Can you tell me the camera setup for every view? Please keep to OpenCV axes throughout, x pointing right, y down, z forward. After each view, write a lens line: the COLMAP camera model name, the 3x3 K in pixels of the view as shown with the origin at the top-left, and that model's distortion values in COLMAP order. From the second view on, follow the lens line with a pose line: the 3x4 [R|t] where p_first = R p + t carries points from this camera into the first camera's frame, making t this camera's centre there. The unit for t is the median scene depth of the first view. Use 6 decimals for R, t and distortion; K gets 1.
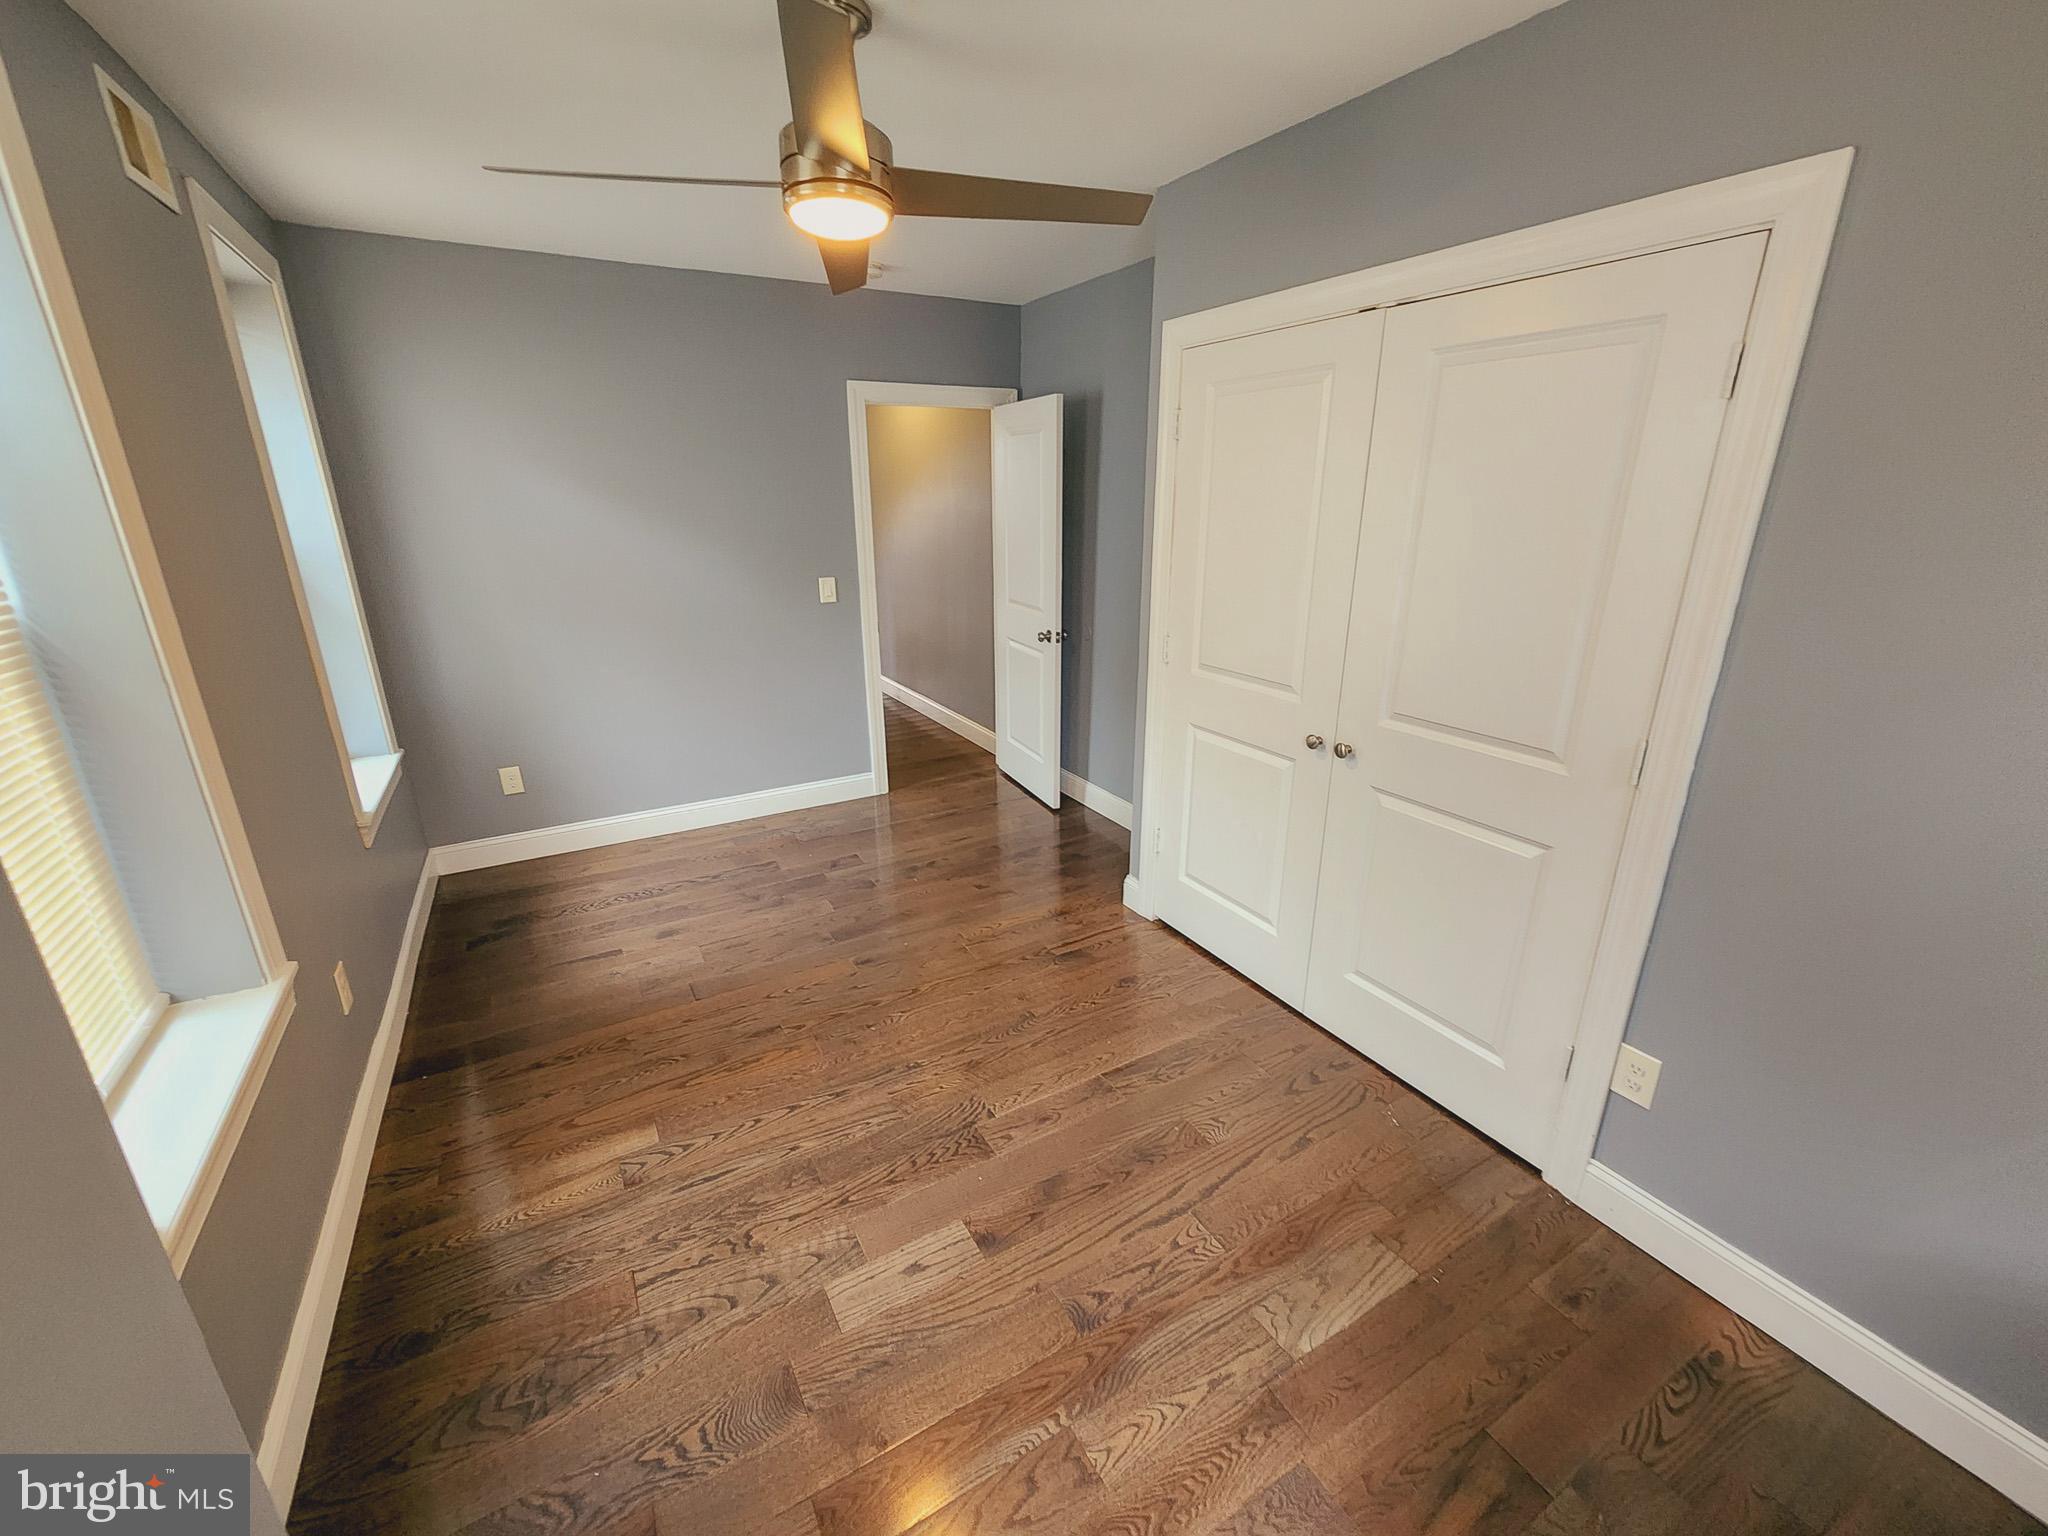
lens RADIAL K [[834.6, 0, 1021.7], [0, 834.6, 771.8], [0, 0, 1]] dist [0.001442, -0.000252]
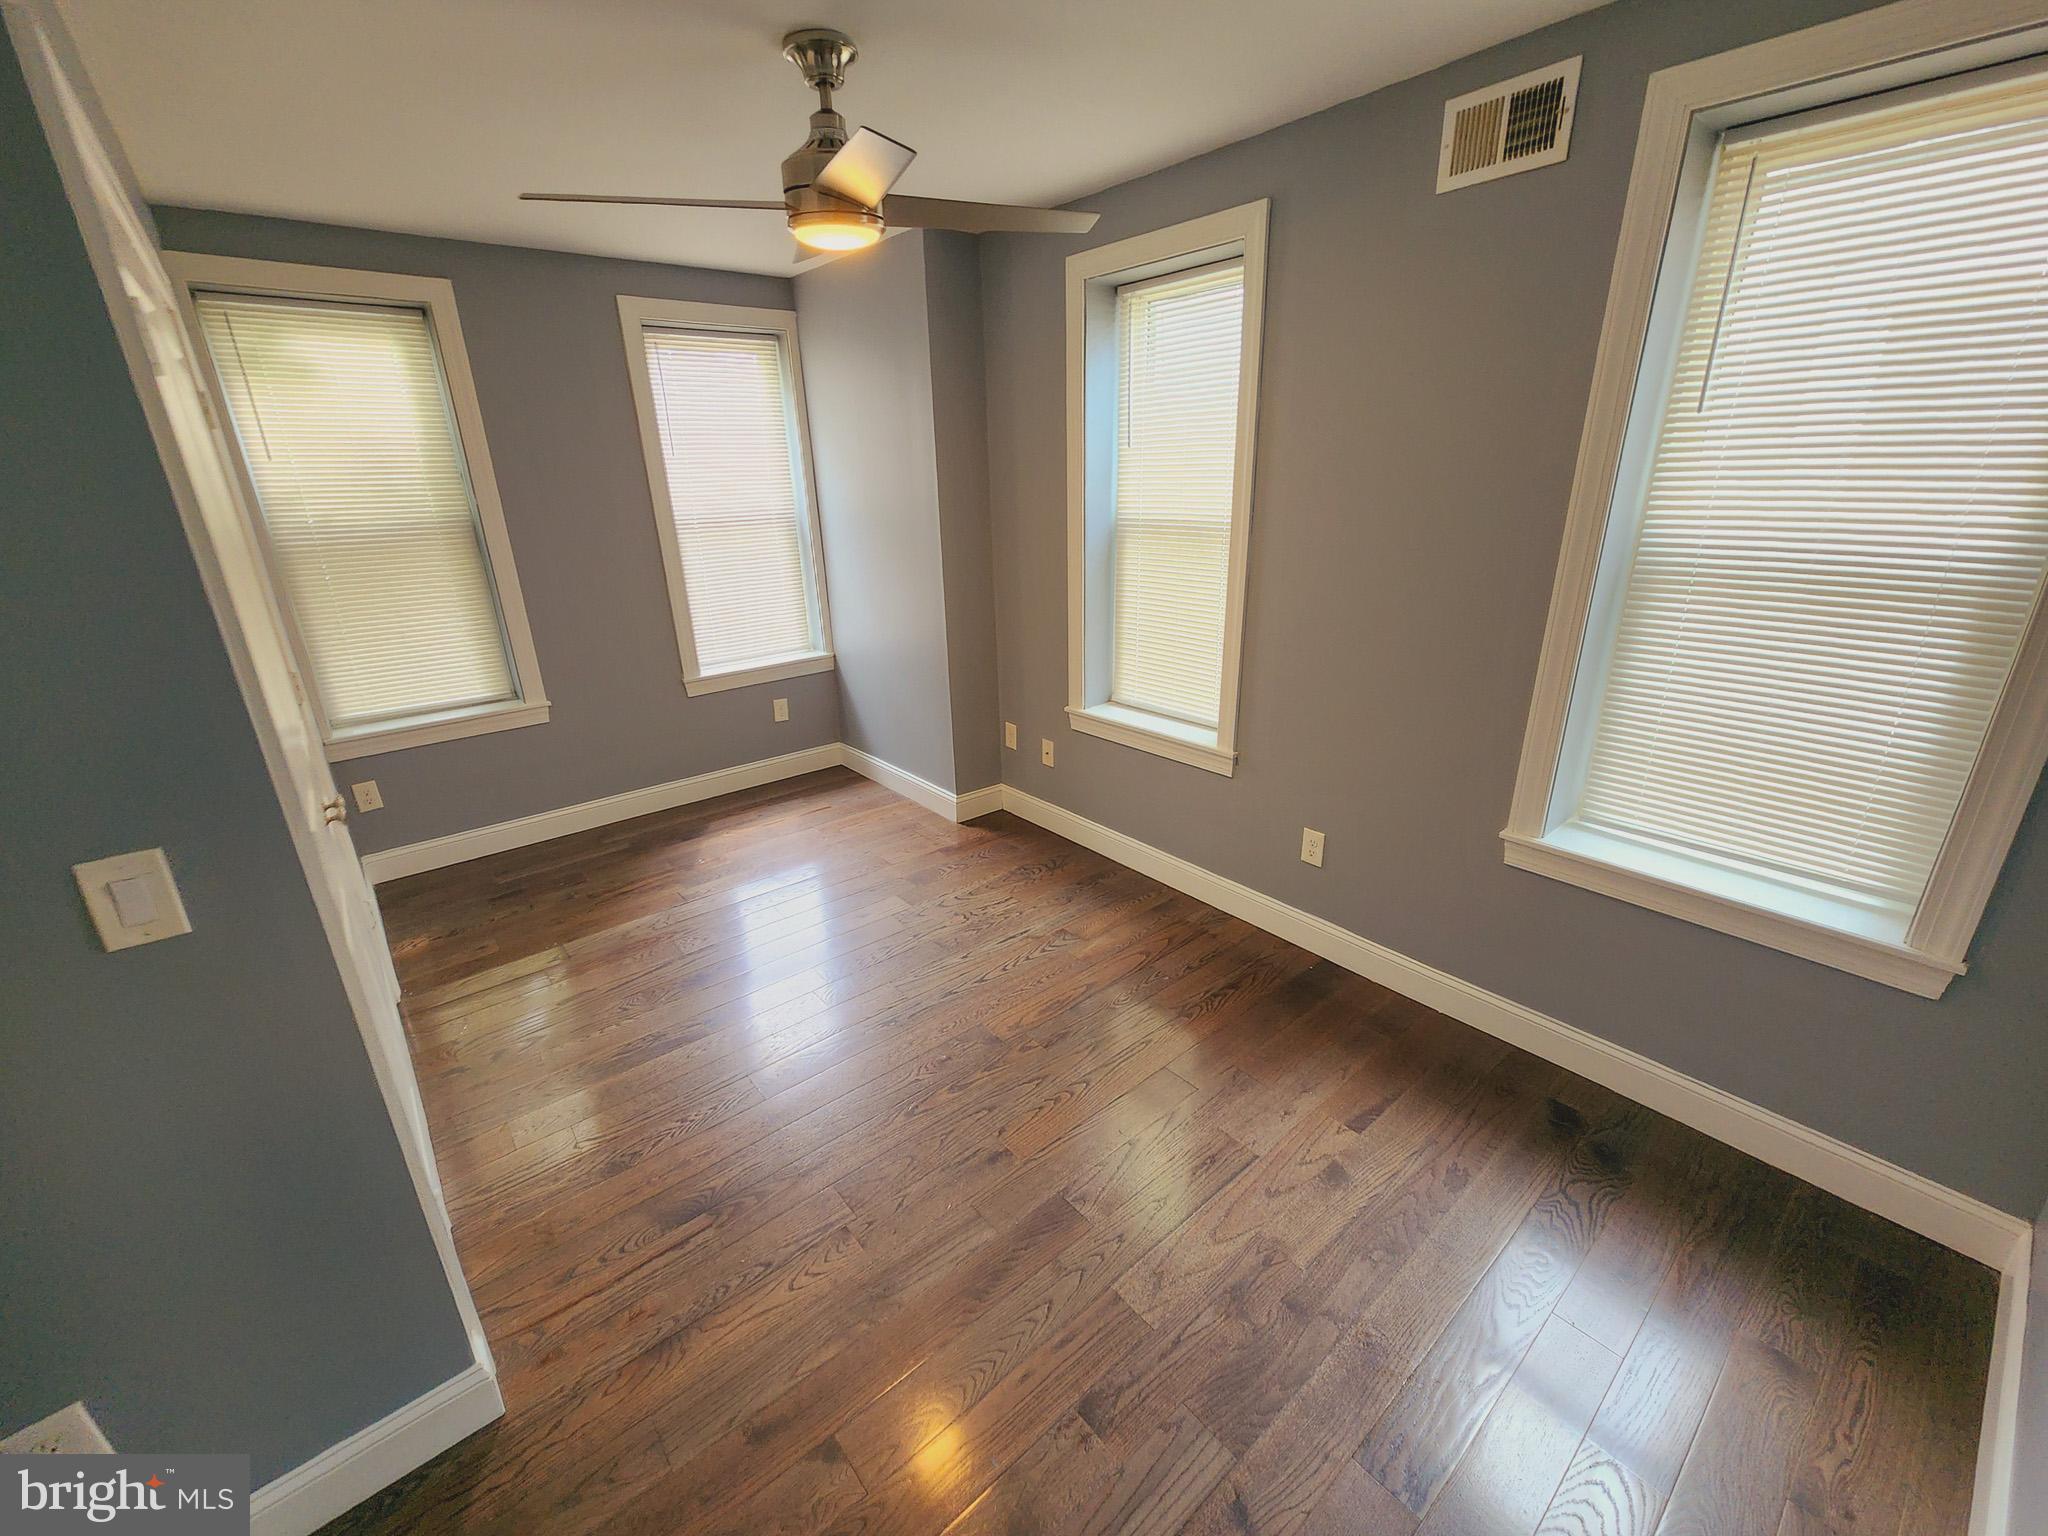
lens RADIAL K [[837.2, 0, 1029.6], [0, 837.2, 766.7], [0, 0, 1]] dist [0.000872, -0.000581]
pose [[-0.983189, 0.087948, -0.160017, -0.177389], [-0.031246, 0.782392, 0.622002, -0.618818], [0.179900, 0.616545, -0.766491, 1.793389]]
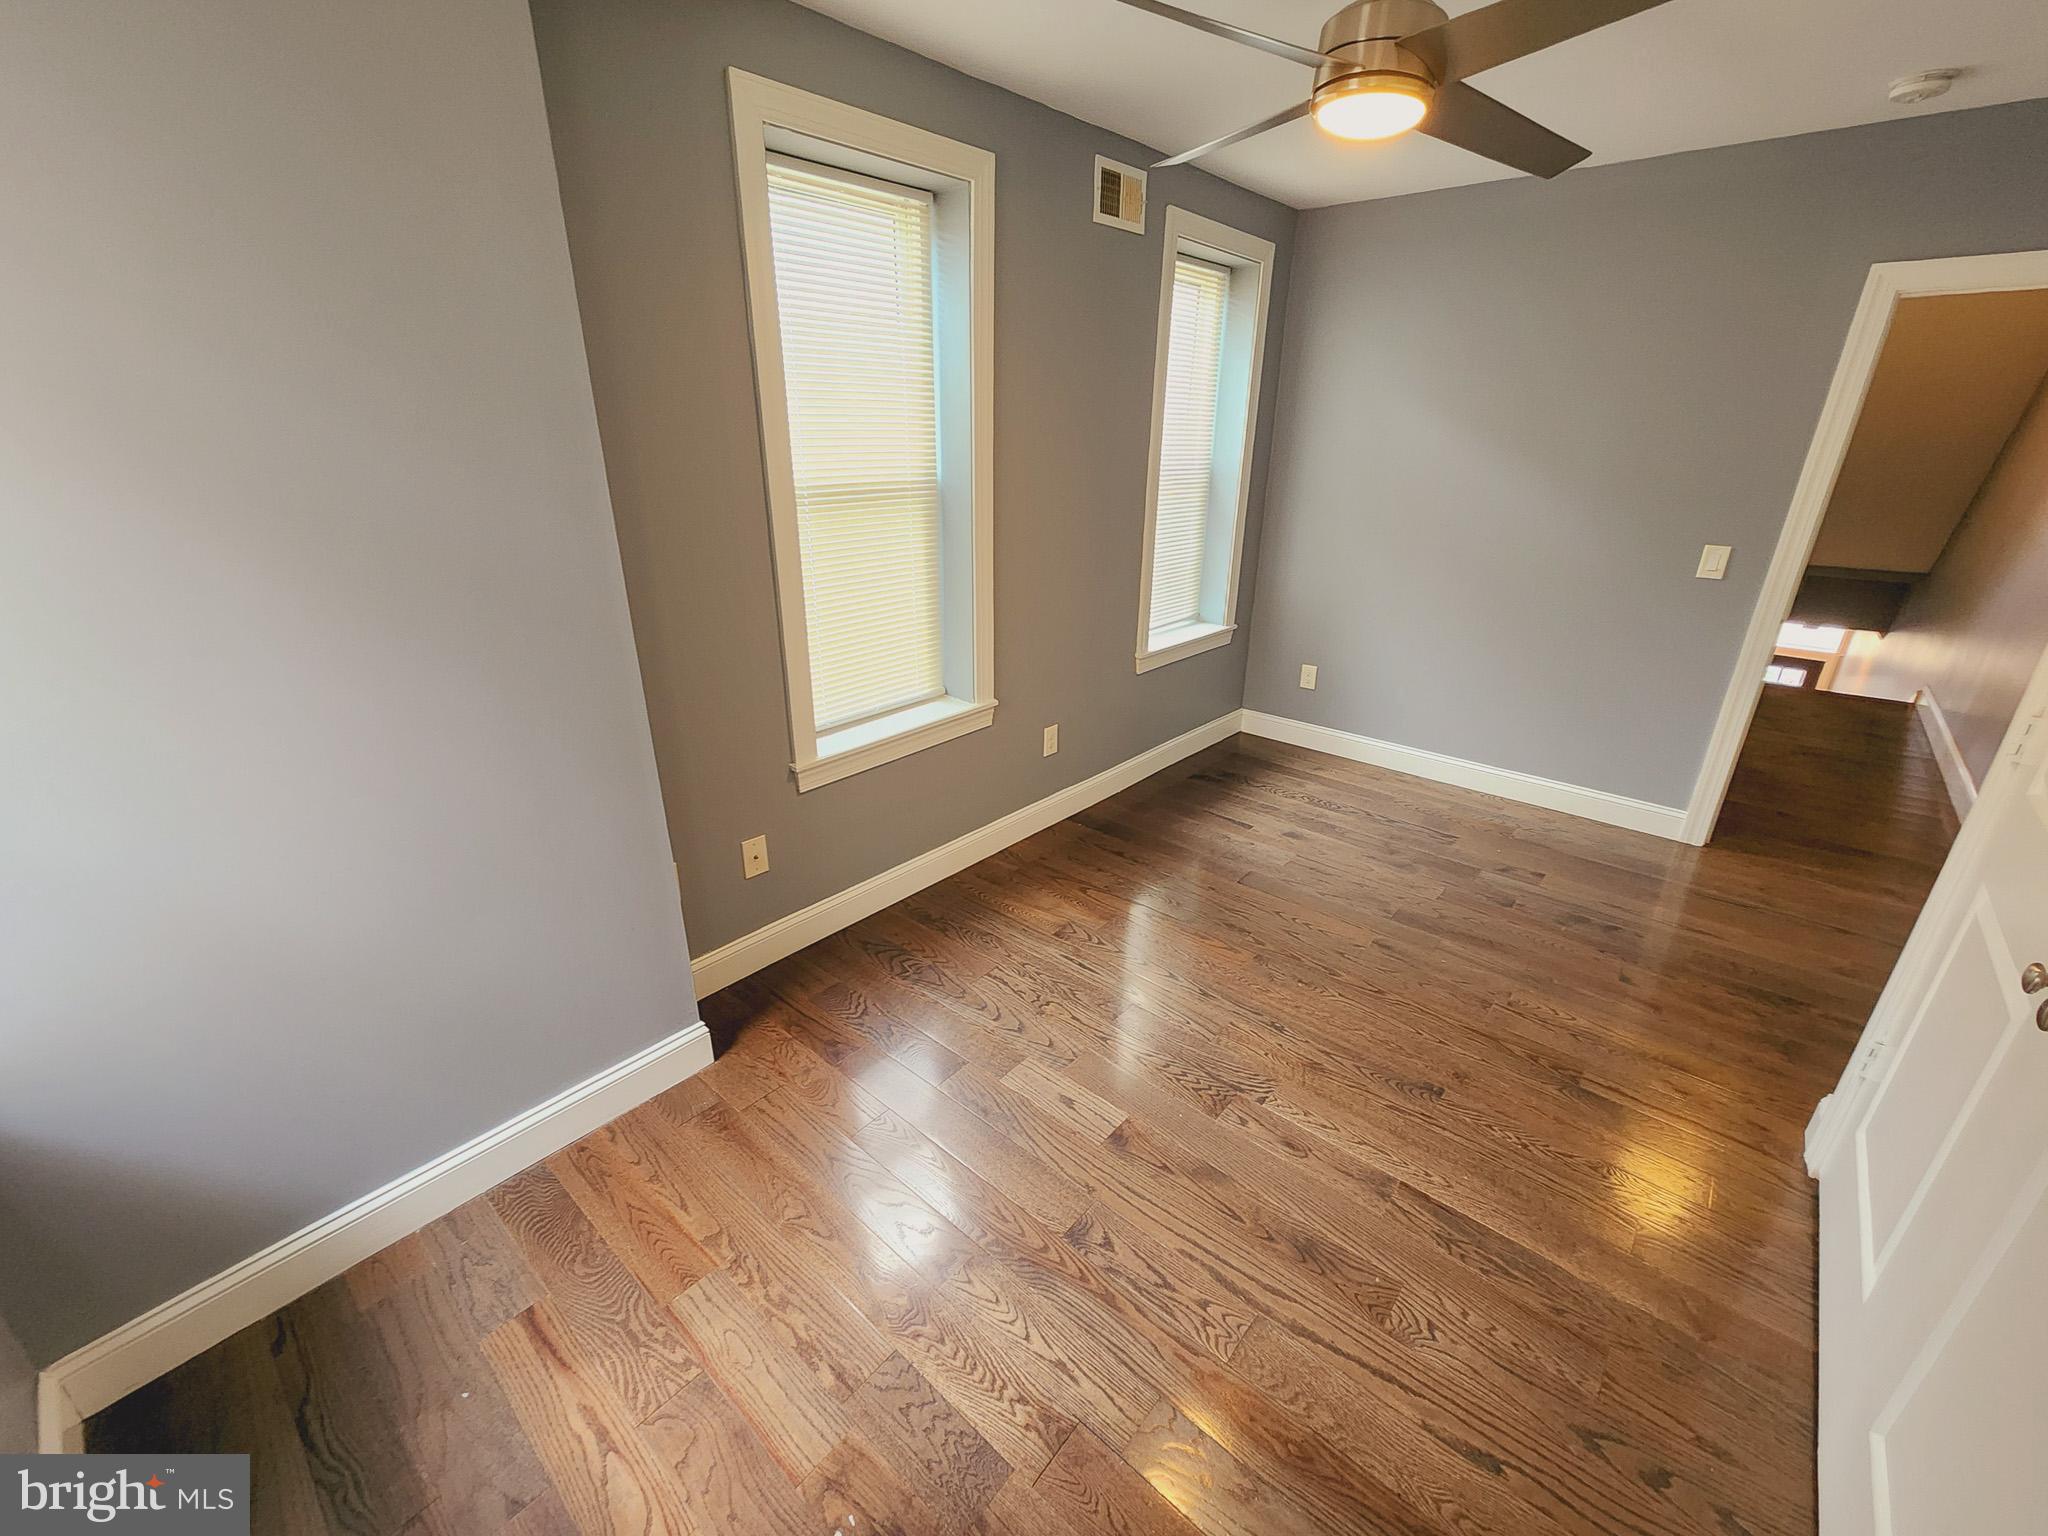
lens RADIAL K [[834.6, 0, 1021.7], [0, 834.6, 771.8], [0, 0, 1]] dist [0.001442, -0.000252]
pose [[0.322091, 0.366866, -0.872735, 0.559468], [-0.315527, 0.910755, 0.266400, -0.089867], [0.892580, 0.189566, 0.409102, 0.306326]]
